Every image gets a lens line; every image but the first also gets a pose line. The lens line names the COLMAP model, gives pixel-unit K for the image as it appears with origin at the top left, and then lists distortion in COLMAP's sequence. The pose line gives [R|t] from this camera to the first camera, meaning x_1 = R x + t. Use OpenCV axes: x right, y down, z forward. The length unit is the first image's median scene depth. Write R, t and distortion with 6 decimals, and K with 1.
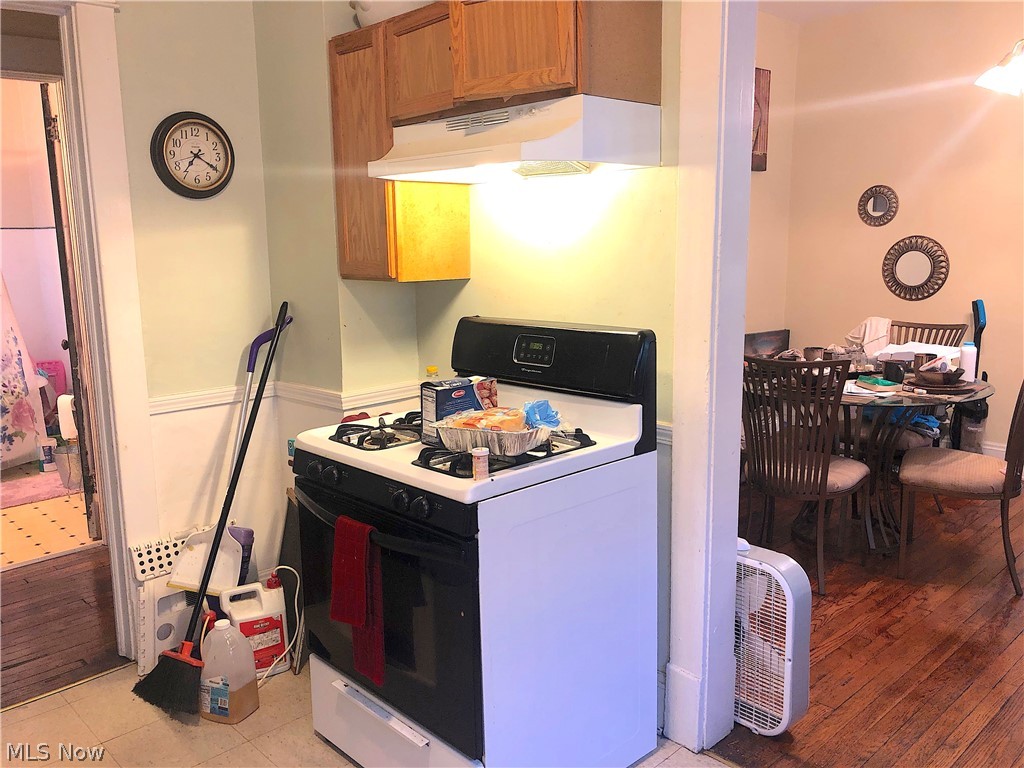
lens RADIAL K [[845.3, 0, 511.9], [0, 845.3, 382.9], [0, 0, 1]] dist [0.009395, -0.014723]
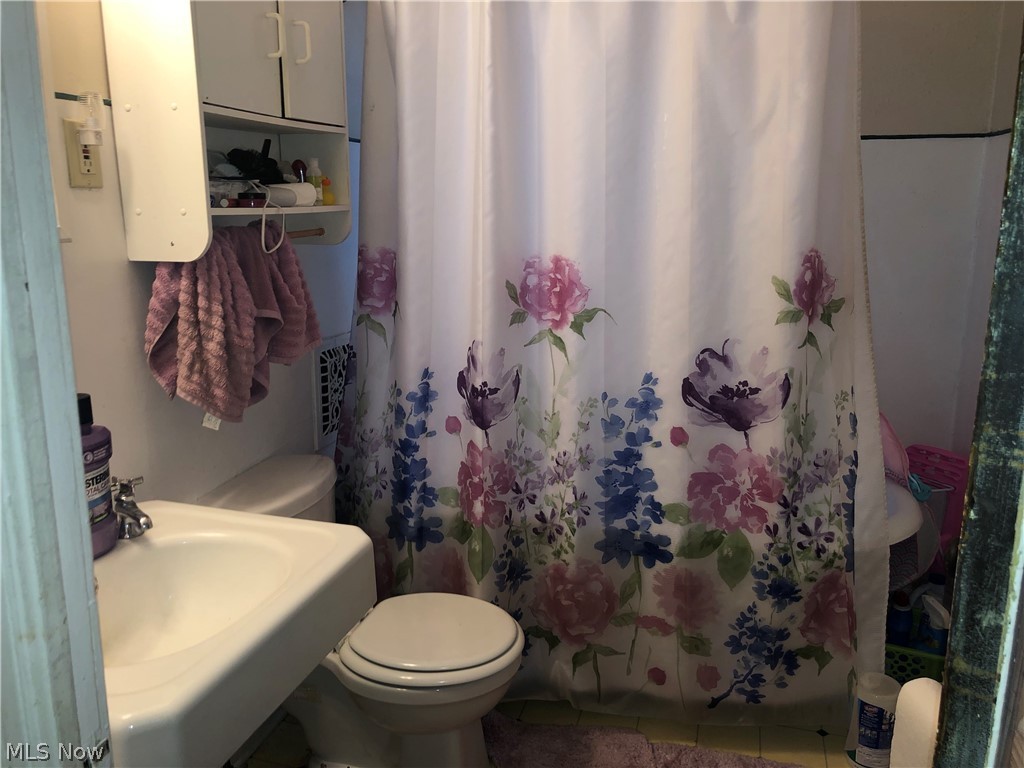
lens RADIAL K [[845.3, 0, 511.9], [0, 845.3, 383.2], [0, 0, 1]] dist [0.009395, -0.014723]
pose [[0.513390, 0.200046, -0.834513, -0.351912], [-0.150482, 0.978368, 0.141954, -0.098393], [0.844858, 0.052701, 0.532388, 0.667211]]
